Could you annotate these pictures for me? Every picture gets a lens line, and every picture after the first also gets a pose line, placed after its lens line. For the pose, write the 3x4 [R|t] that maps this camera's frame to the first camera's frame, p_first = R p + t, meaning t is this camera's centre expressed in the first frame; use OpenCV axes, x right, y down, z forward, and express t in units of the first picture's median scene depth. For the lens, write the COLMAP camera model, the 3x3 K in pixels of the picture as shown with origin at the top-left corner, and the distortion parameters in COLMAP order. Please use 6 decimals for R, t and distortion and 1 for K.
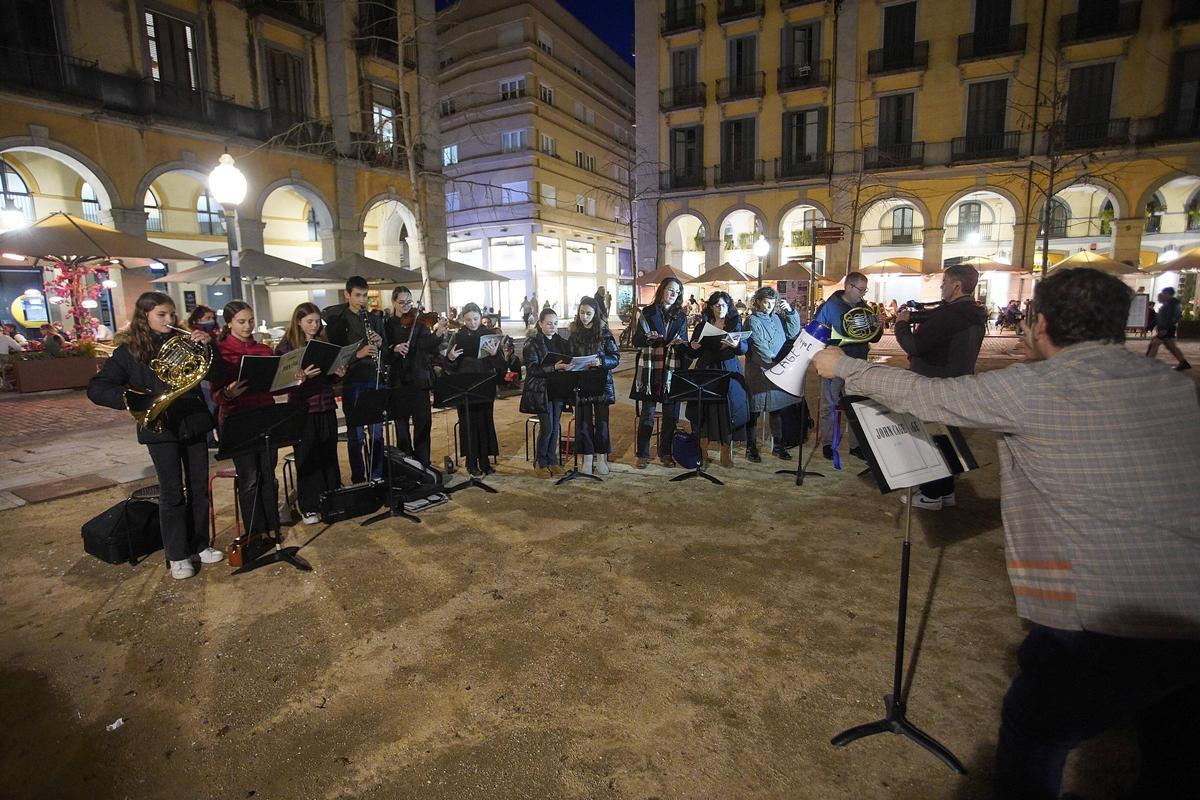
lens RADIAL K [[622.1, 0, 592.9], [0, 622.1, 399.4], [0, 0, 1]] dist [-0.064307, 0.030614]
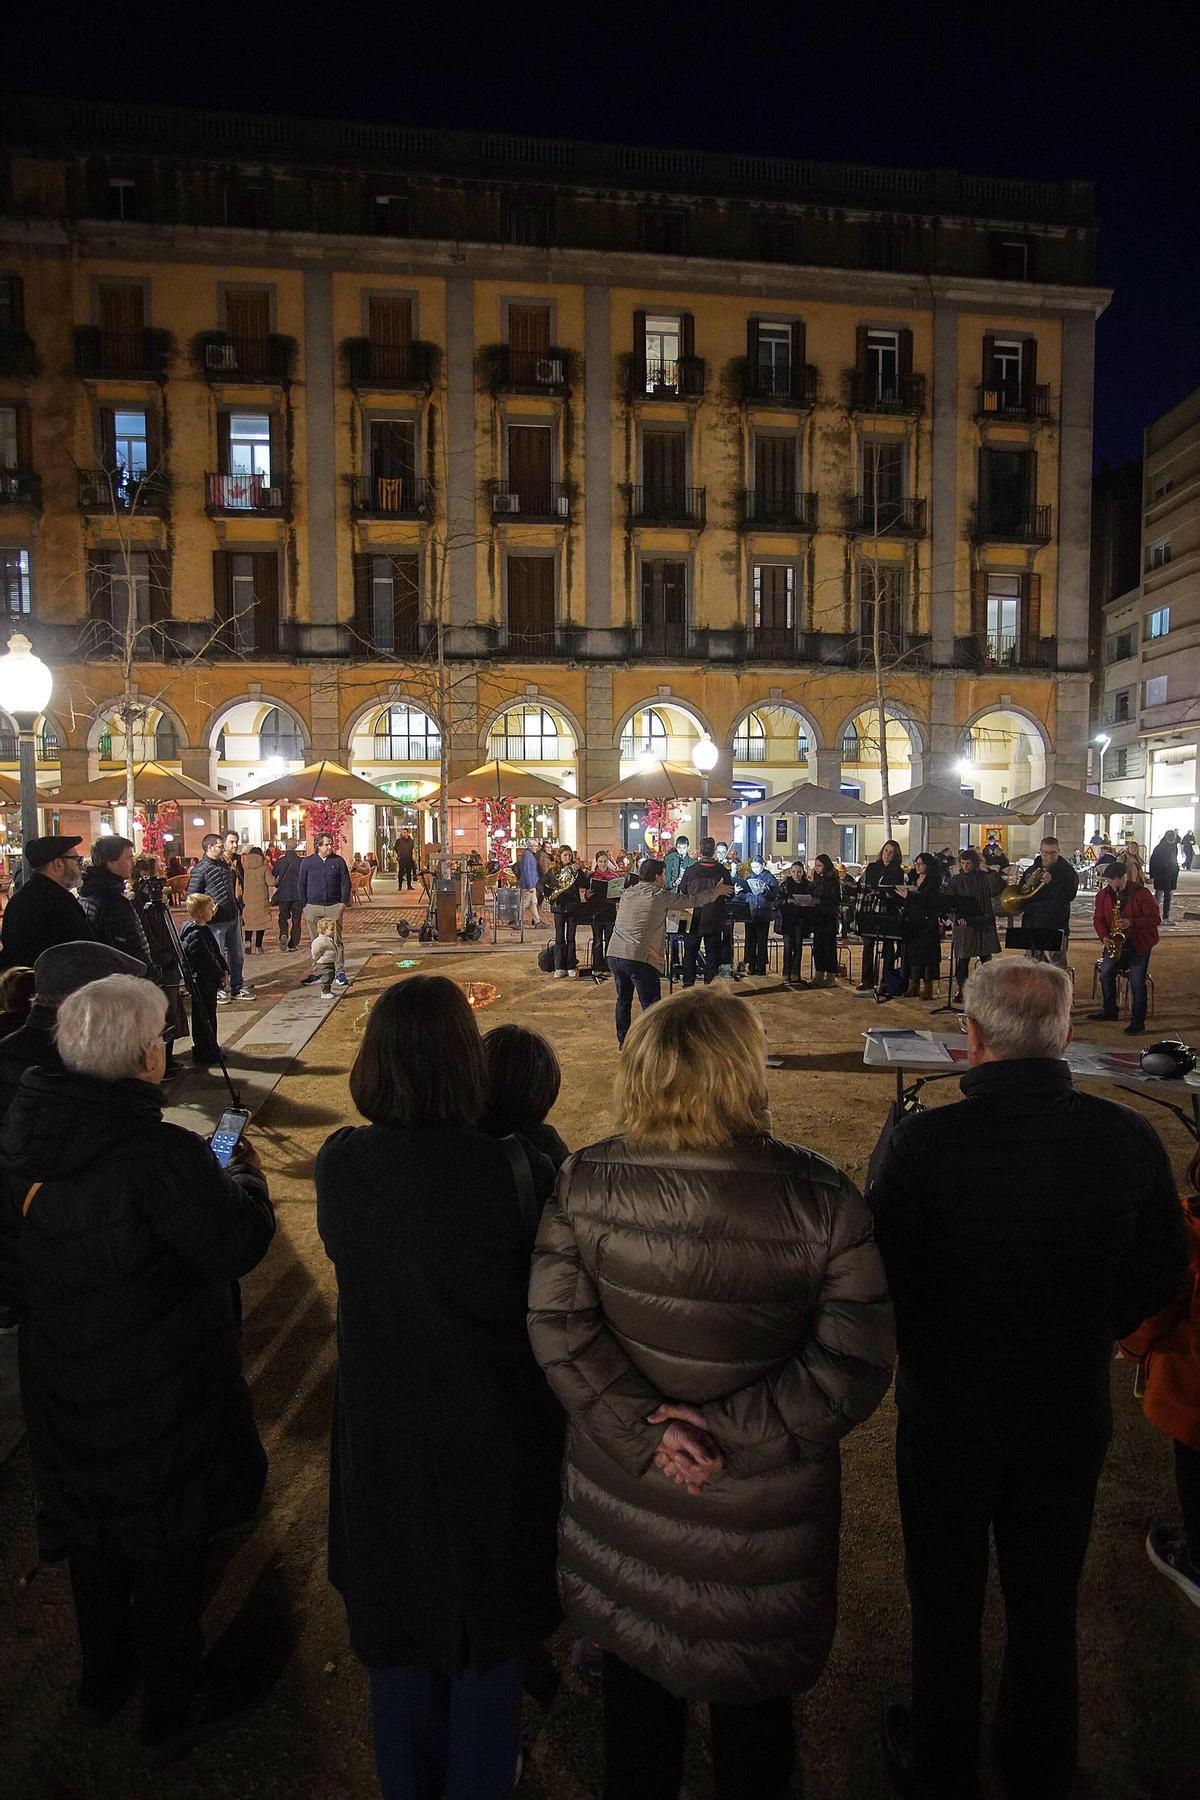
lens RADIAL K [[933.2, 0, 593.5], [0, 933.2, 919.4], [0, 0, 1]] dist [-0.064307, 0.030614]
pose [[0.632180, 0.089957, -0.769582, 0.280609], [-0.130404, 0.991422, 0.008767, 0.005222], [0.763769, 0.094814, 0.638488, -0.152451]]
